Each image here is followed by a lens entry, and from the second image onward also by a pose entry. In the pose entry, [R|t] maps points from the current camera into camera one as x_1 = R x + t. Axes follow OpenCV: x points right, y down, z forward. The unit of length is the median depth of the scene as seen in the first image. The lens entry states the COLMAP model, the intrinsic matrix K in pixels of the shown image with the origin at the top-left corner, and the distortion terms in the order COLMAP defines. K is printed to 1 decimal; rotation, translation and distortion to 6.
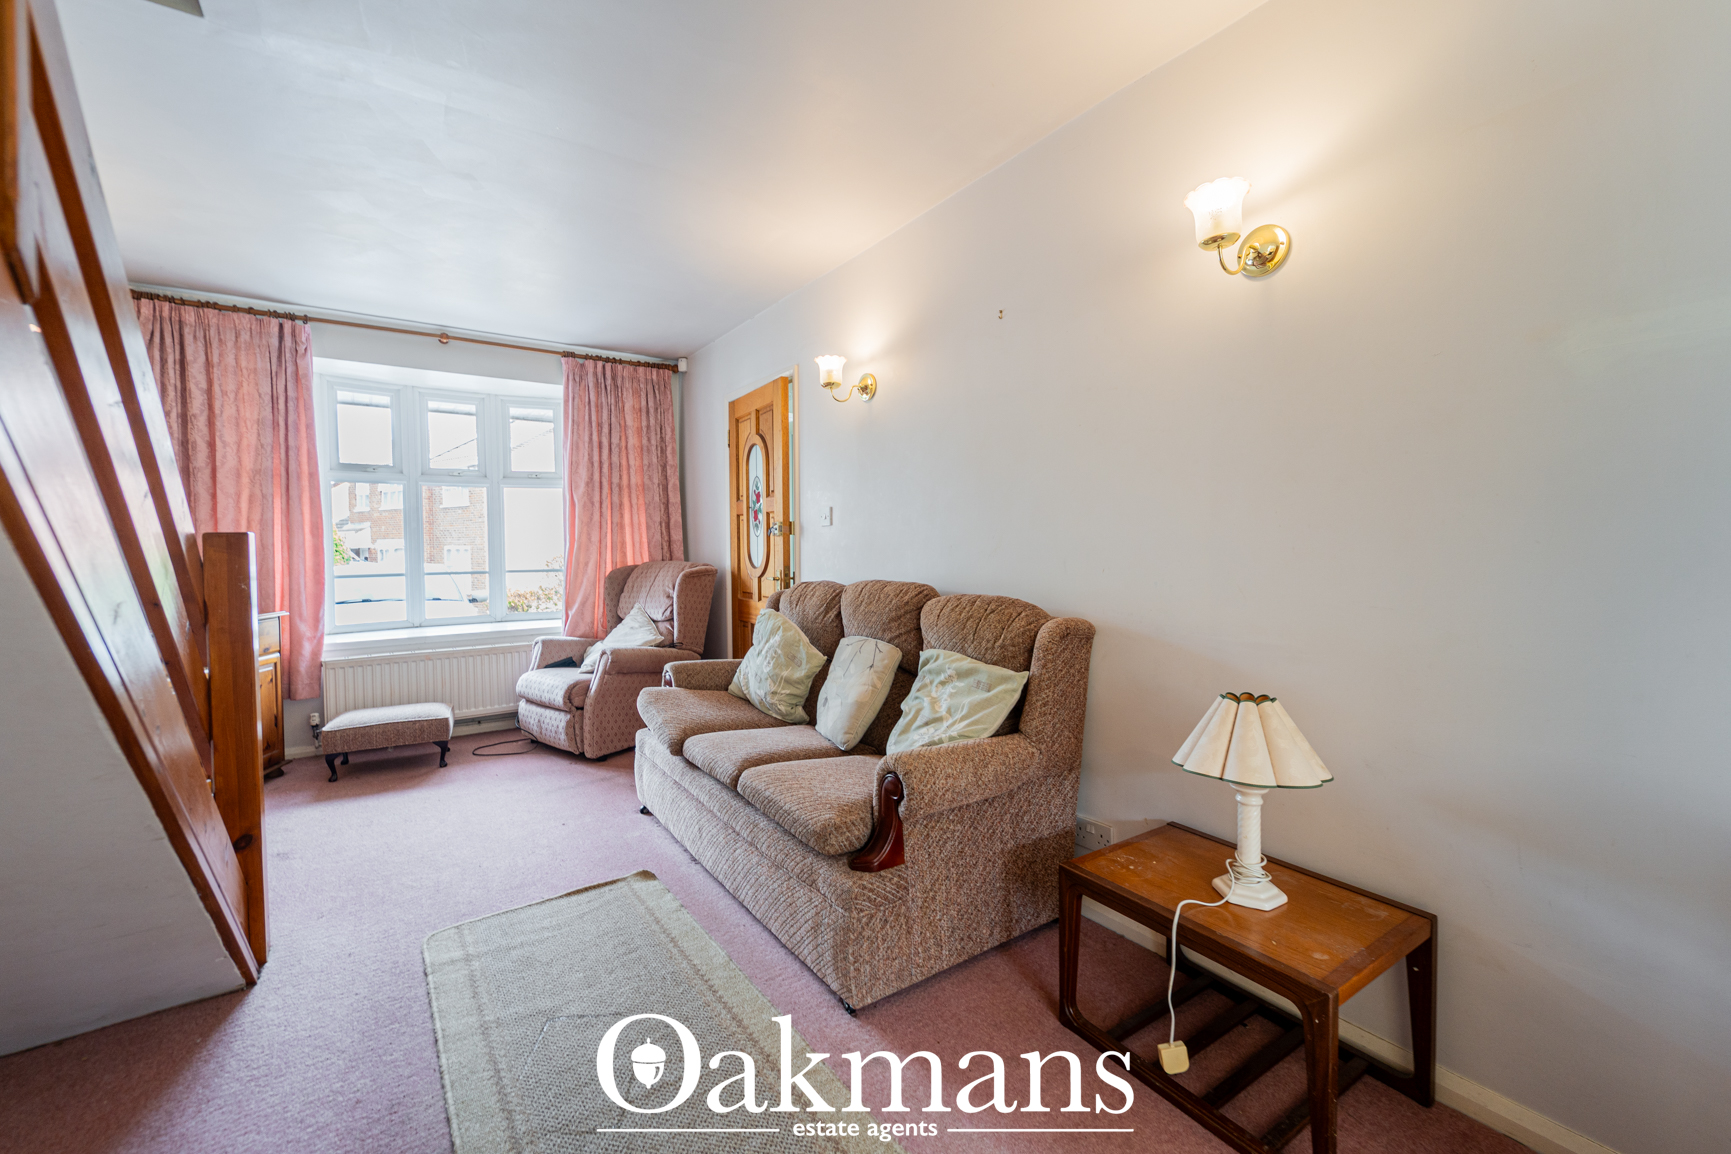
lens RADIAL K [[716.9, 0, 868.2], [0, 716.9, 569.0], [0, 0, 1]] dist [-0.001021, -0.000969]
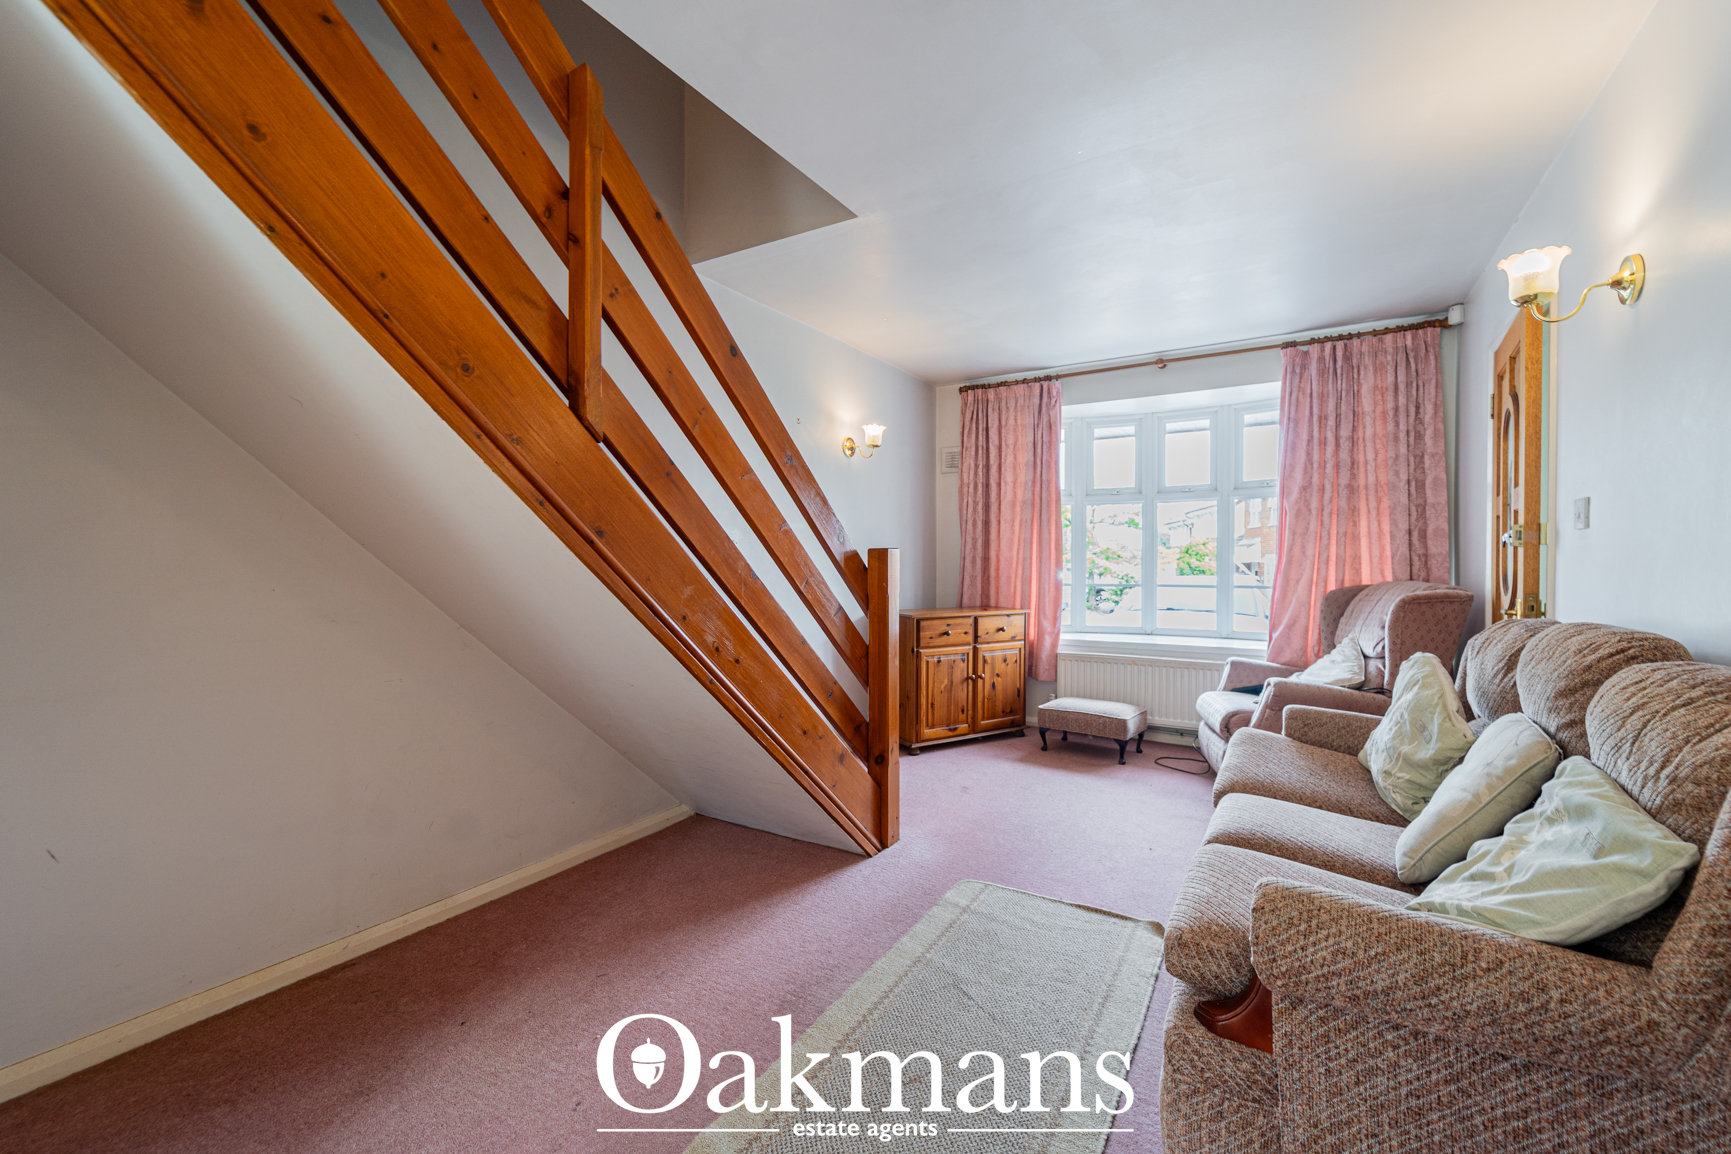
lens RADIAL K [[726.0, 0, 848.0], [0, 726.0, 568.2], [0, 0, 1]] dist [-0.003053, -0.000619]
pose [[0.373638, 0.016335, -0.927431, 0.237488], [-0.036895, 0.999315, 0.002737, -0.005692], [0.926840, 0.033195, 0.373985, 0.184358]]
